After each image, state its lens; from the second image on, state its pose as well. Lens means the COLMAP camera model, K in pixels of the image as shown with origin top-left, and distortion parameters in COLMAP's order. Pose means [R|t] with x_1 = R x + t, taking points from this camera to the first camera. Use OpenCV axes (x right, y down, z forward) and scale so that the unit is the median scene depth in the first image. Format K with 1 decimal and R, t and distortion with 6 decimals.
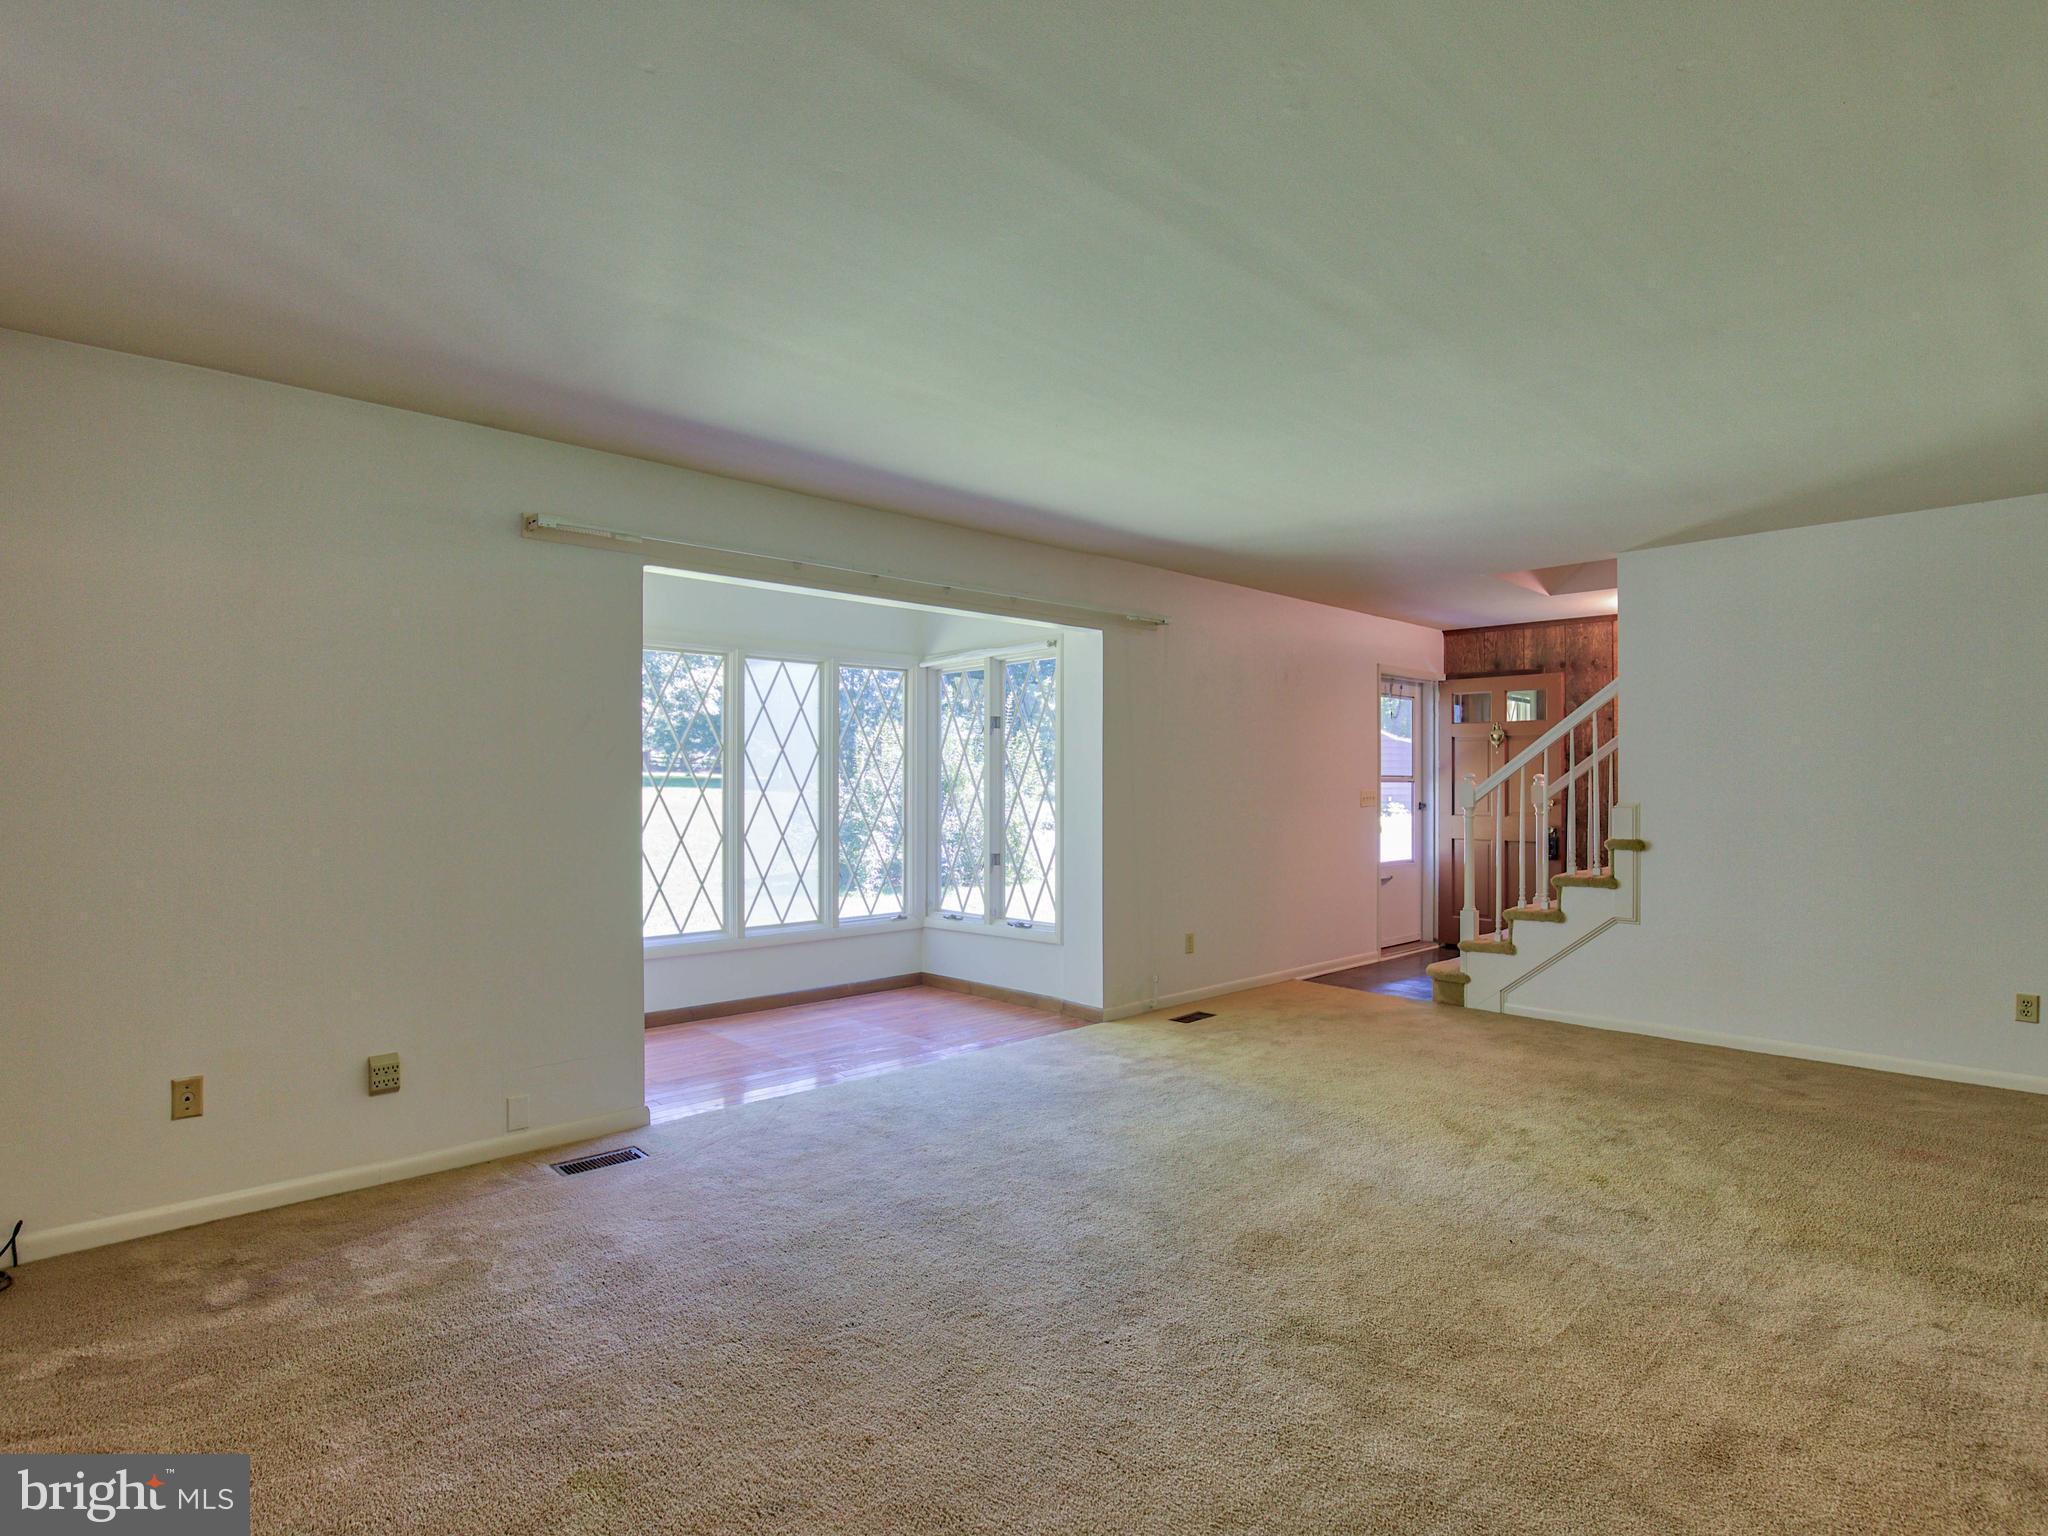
lens RADIAL K [[1049.5, 0, 1019.0], [0, 1049.5, 767.6], [0, 0, 1]] dist [-0.029009, 0.000665]
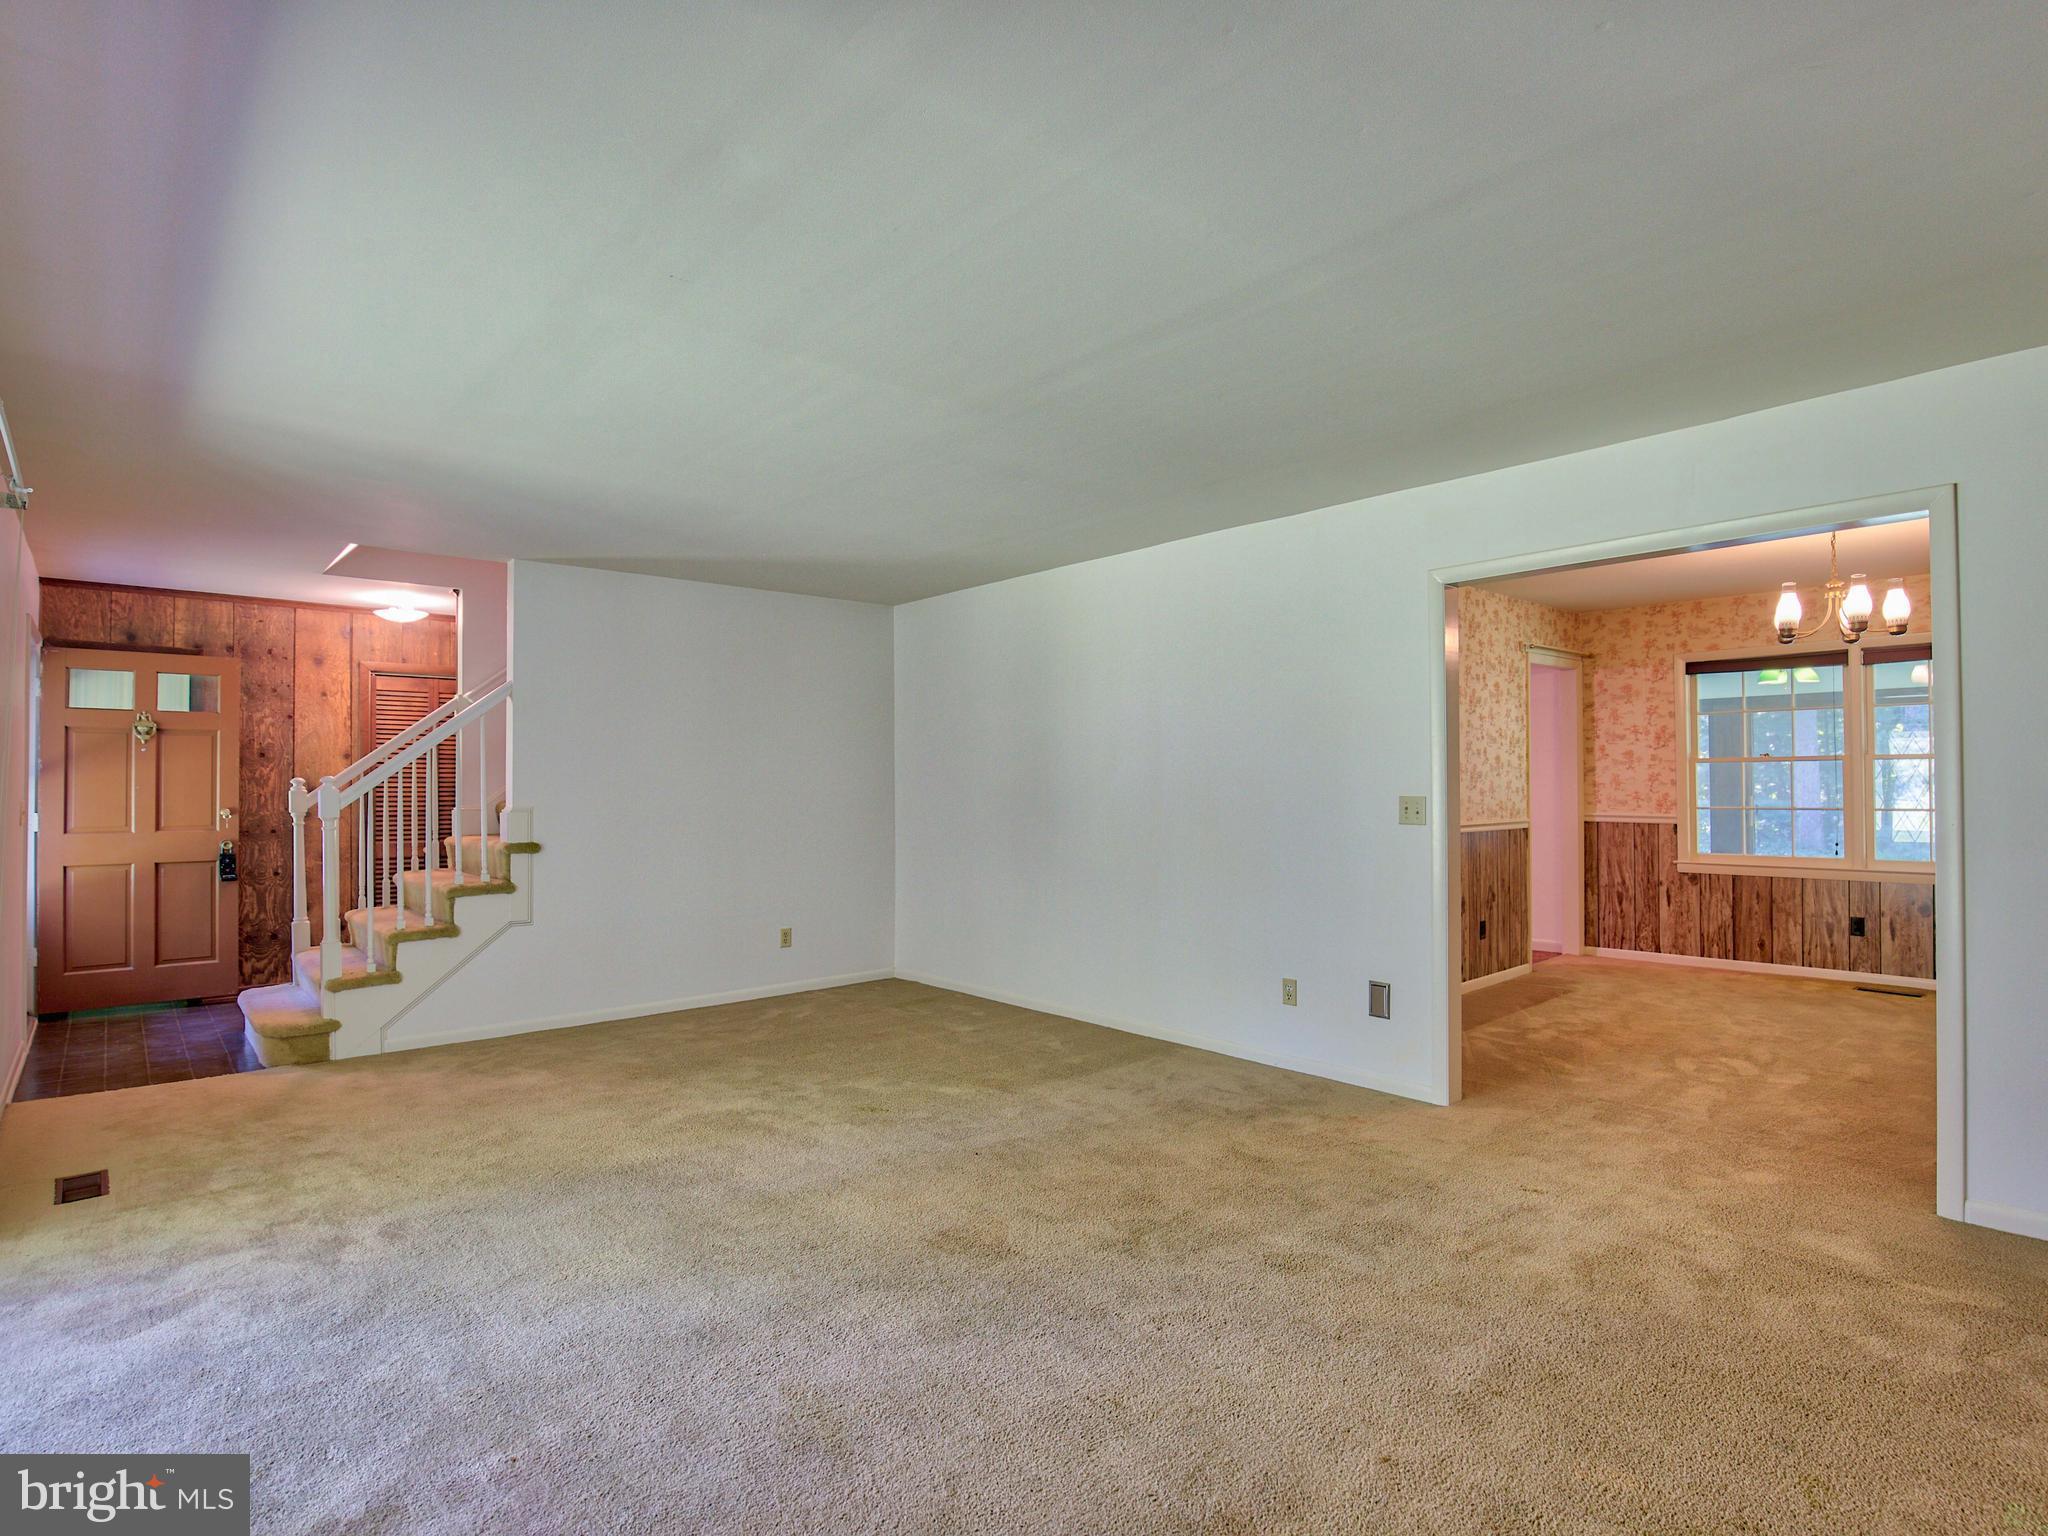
lens RADIAL K [[1049.5, 0, 1019.0], [0, 1049.5, 767.6], [0, 0, 1]] dist [-0.029009, 0.000665]
pose [[0.047737, 0.013822, 0.998764, -0.314160], [-0.006894, 0.999885, -0.013508, 0.004931], [-0.998836, -0.006241, 0.047827, 0.361219]]
